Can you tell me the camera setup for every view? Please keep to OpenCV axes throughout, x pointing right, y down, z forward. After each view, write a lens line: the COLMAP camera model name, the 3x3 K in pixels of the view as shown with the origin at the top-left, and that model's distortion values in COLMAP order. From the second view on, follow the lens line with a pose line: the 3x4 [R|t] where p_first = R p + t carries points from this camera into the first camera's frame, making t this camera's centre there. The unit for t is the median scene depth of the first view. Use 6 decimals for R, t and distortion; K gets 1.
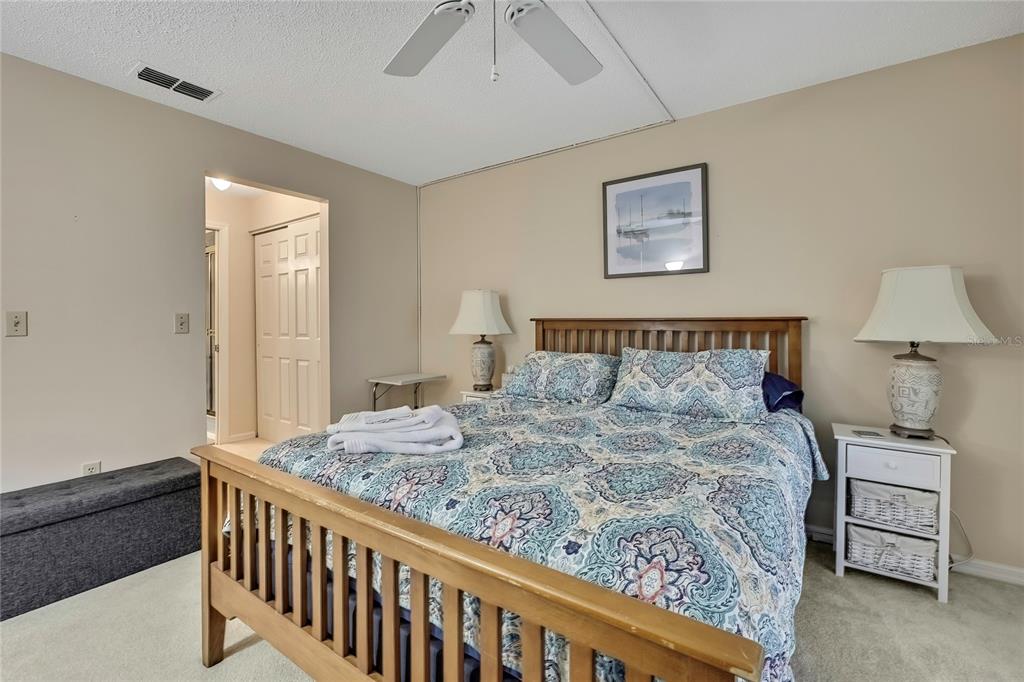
lens RADIAL K [[444.8, 0, 506.4], [0, 444.8, 331.8], [0, 0, 1]] dist [0.003344, -0.000347]
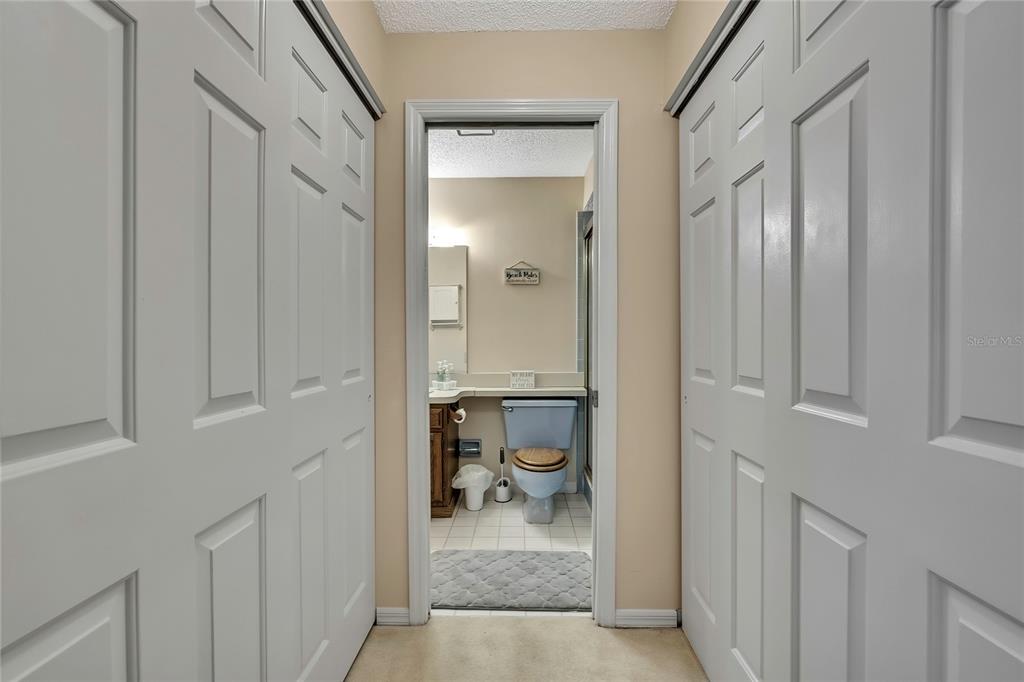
lens RADIAL K [[444.8, 0, 512.4], [0, 444.8, 343.0], [0, 0, 1]] dist [0.003344, -0.000347]
pose [[0.555956, 0.014299, -0.831089, -0.627745], [-0.018450, 0.999818, 0.004859, -0.034287], [0.831007, 0.012632, 0.556119, 1.297247]]
